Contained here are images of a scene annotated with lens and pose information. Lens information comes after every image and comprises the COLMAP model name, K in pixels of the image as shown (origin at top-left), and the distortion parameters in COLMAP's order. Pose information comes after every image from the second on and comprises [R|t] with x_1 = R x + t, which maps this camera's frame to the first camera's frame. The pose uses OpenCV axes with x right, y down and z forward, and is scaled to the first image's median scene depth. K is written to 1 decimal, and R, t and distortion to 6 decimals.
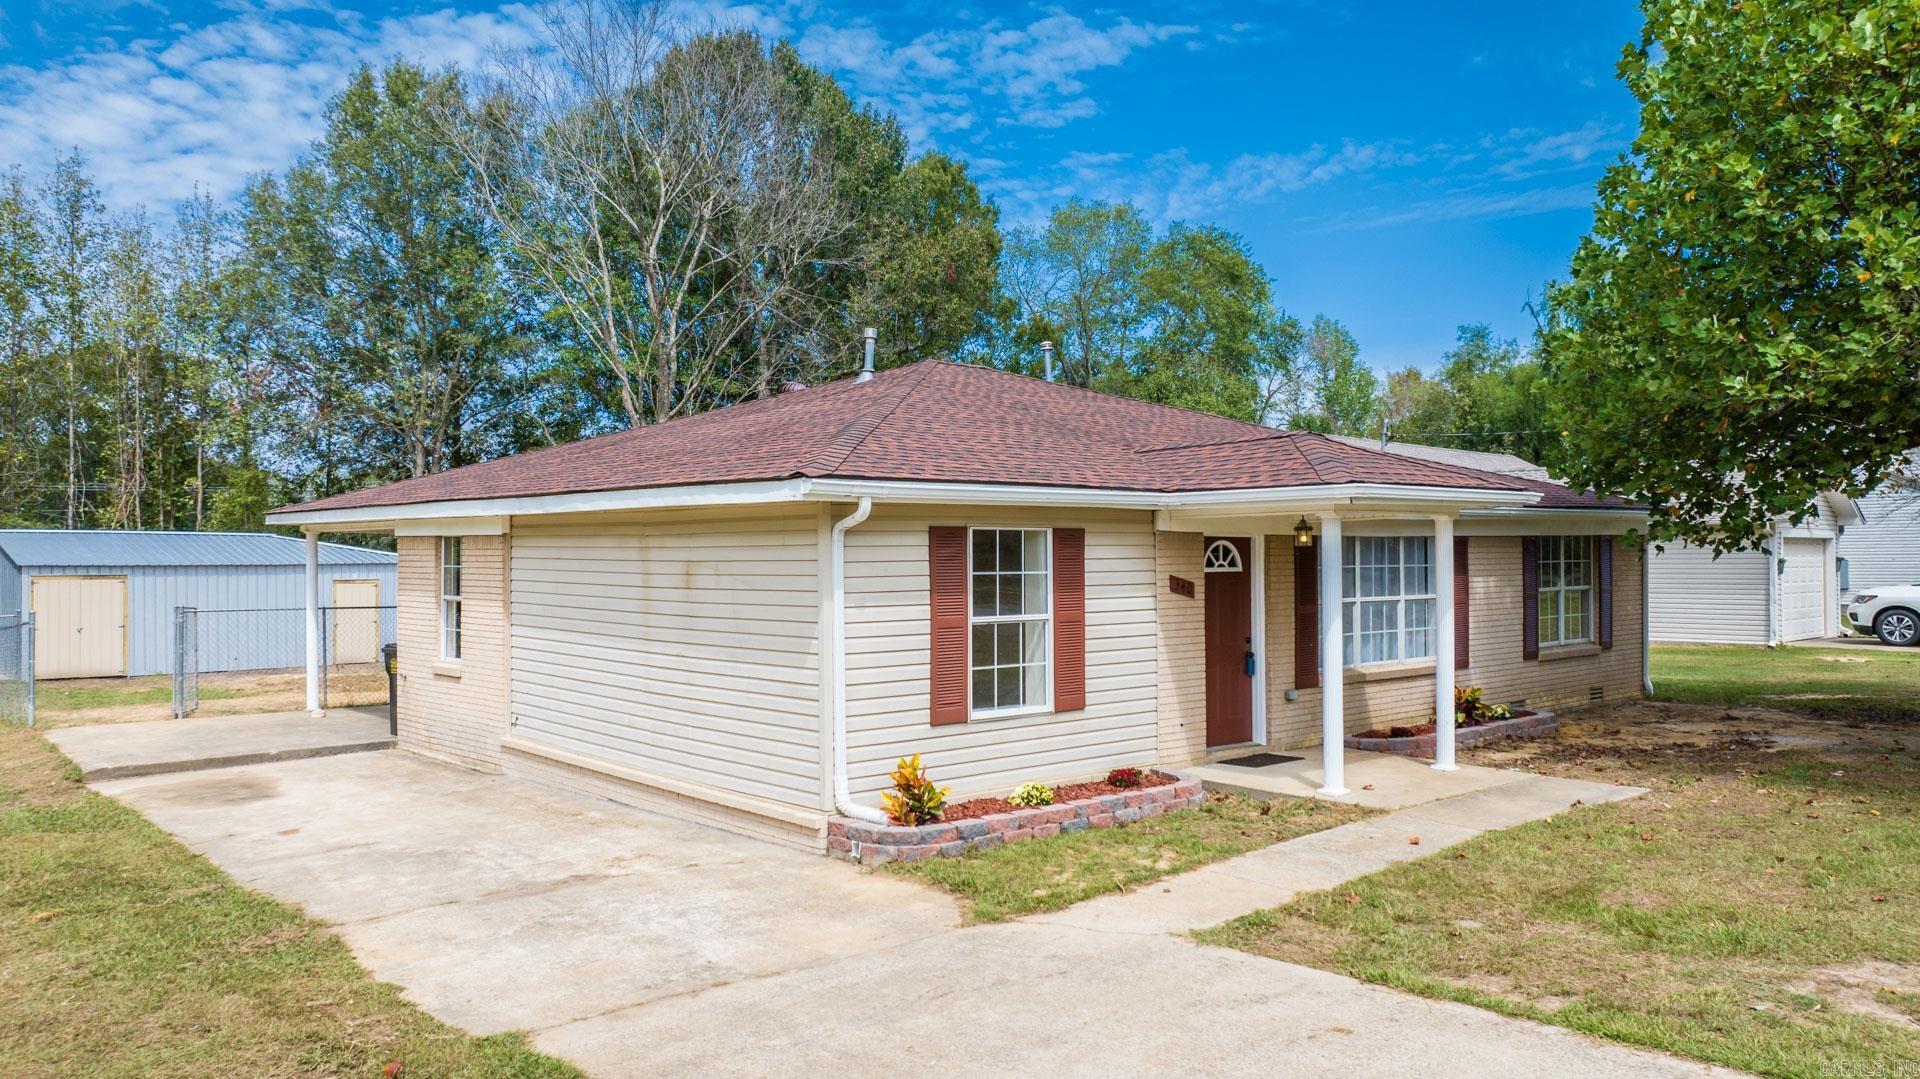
lens RADIAL K [[1346.5, 0, 960.8], [0, 1346.5, 569.5], [0, 0, 1]] dist [-0.001062, -0.000129]
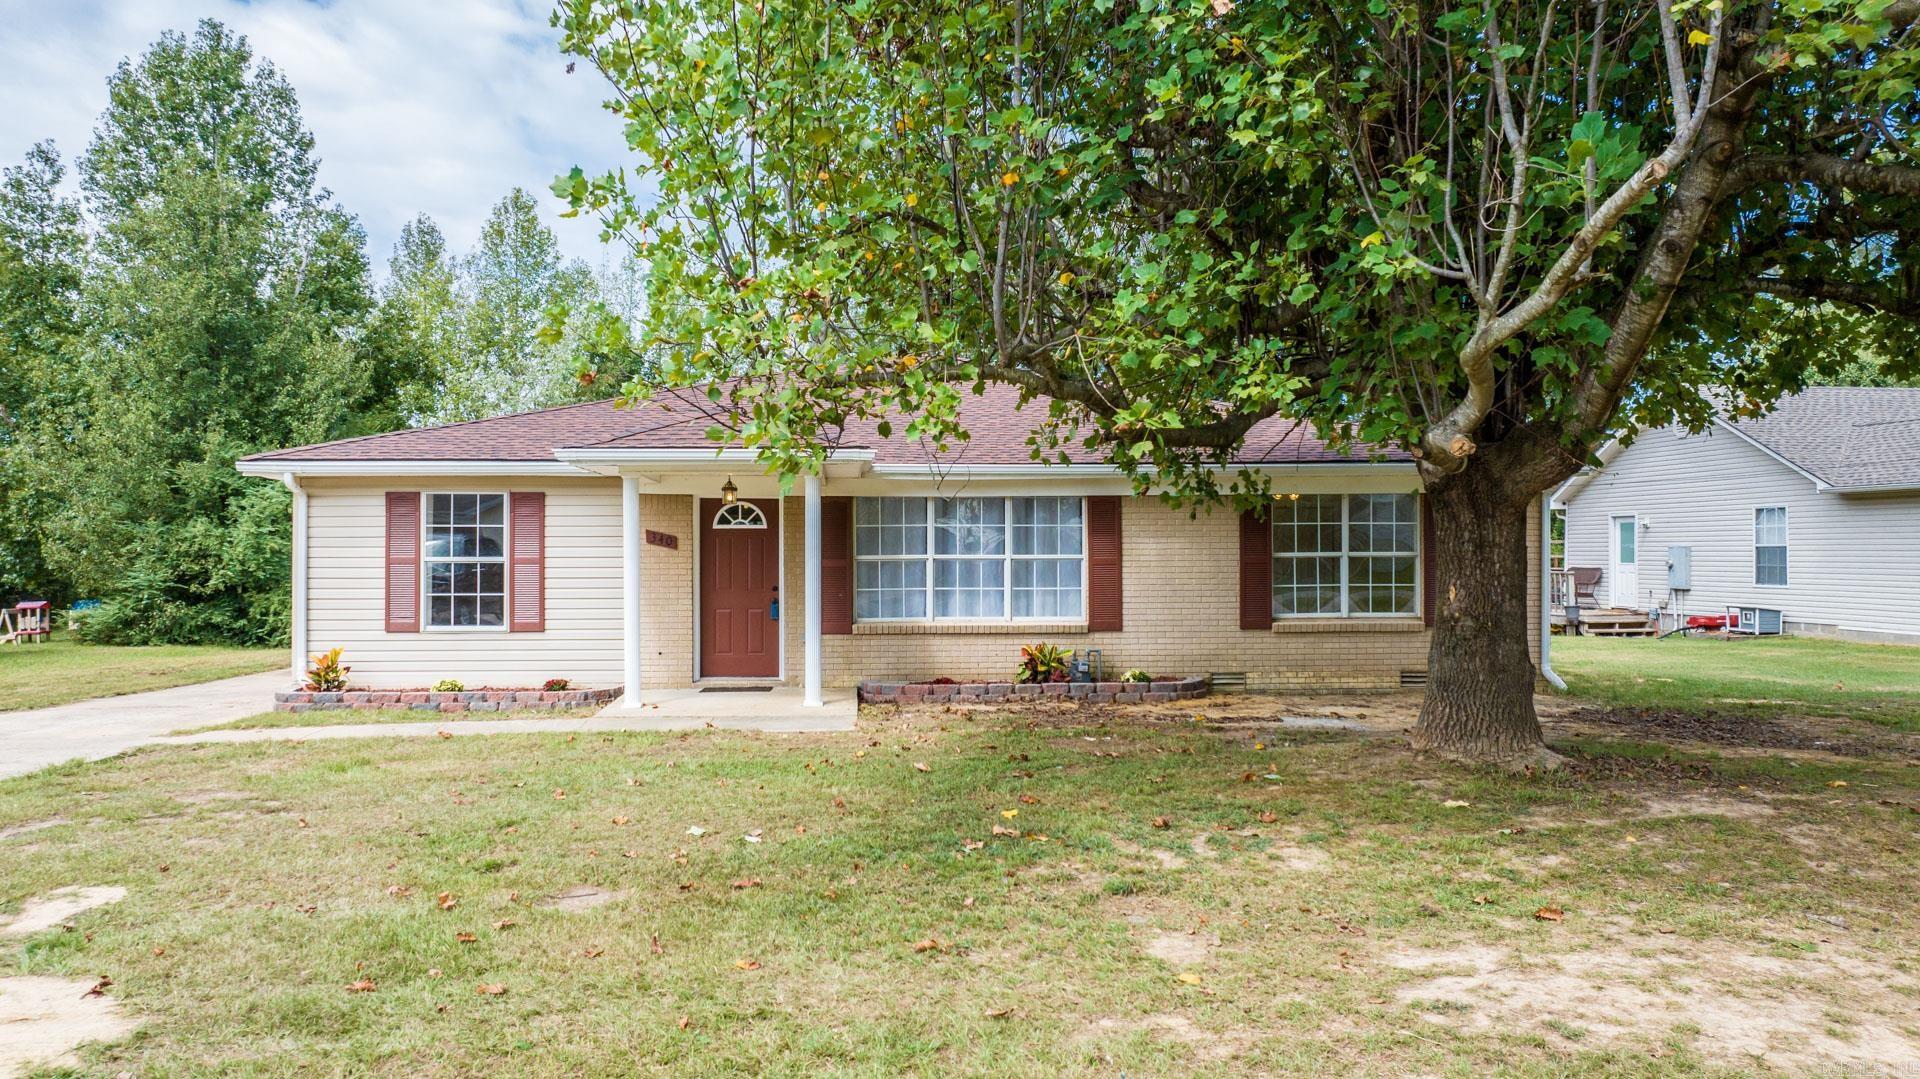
lens RADIAL K [[1350.6, 0, 956.7], [0, 1350.6, 544.1], [0, 0, 1]] dist [-0.014558, -0.001817]
pose [[0.796246, 0.022386, -0.604559, 1.181813], [-0.010846, 0.999683, 0.022733, -0.014392], [0.604876, -0.011544, 0.796236, 0.212171]]
